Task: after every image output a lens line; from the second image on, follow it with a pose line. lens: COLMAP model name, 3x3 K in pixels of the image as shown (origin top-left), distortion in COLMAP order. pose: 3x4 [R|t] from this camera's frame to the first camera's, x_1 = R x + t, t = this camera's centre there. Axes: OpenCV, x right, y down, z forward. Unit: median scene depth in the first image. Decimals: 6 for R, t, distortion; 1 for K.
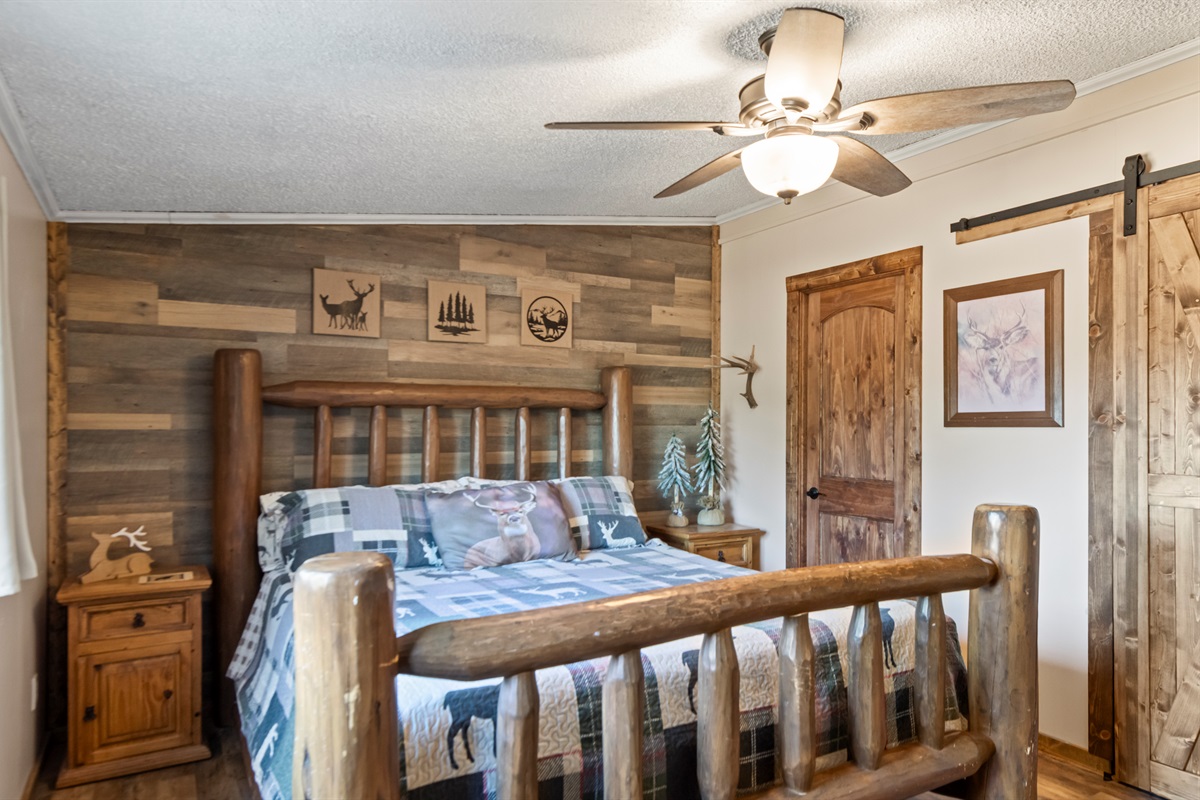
lens RADIAL K [[711.6, 0, 541.1], [0, 711.6, 422.7], [0, 0, 1]] dist [0.016184, -0.002280]
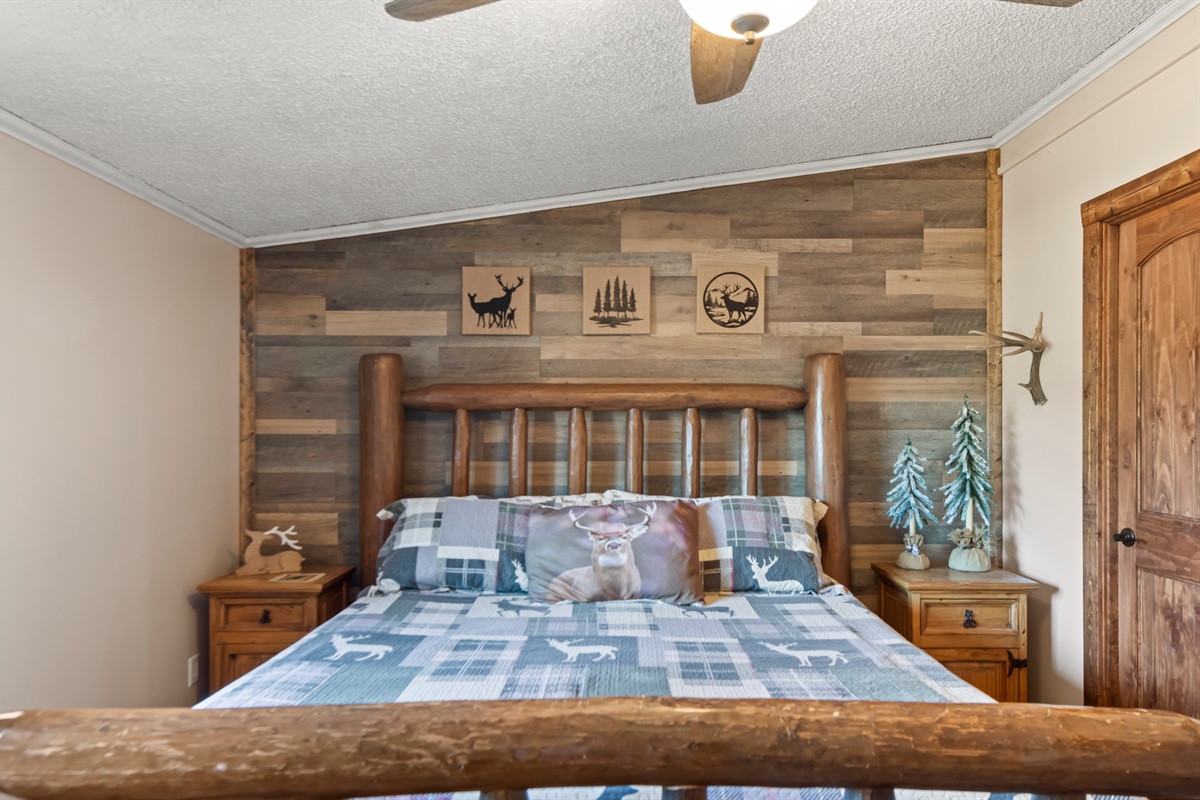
lens RADIAL K [[711.6, 0, 541.1], [0, 711.6, 422.7], [0, 0, 1]] dist [0.016184, -0.002280]
pose [[0.889304, -0.005021, -0.457289, 0.224500], [0.002886, 0.999981, -0.005368, -0.000854], [0.457307, 0.003454, 0.889302, 0.206367]]
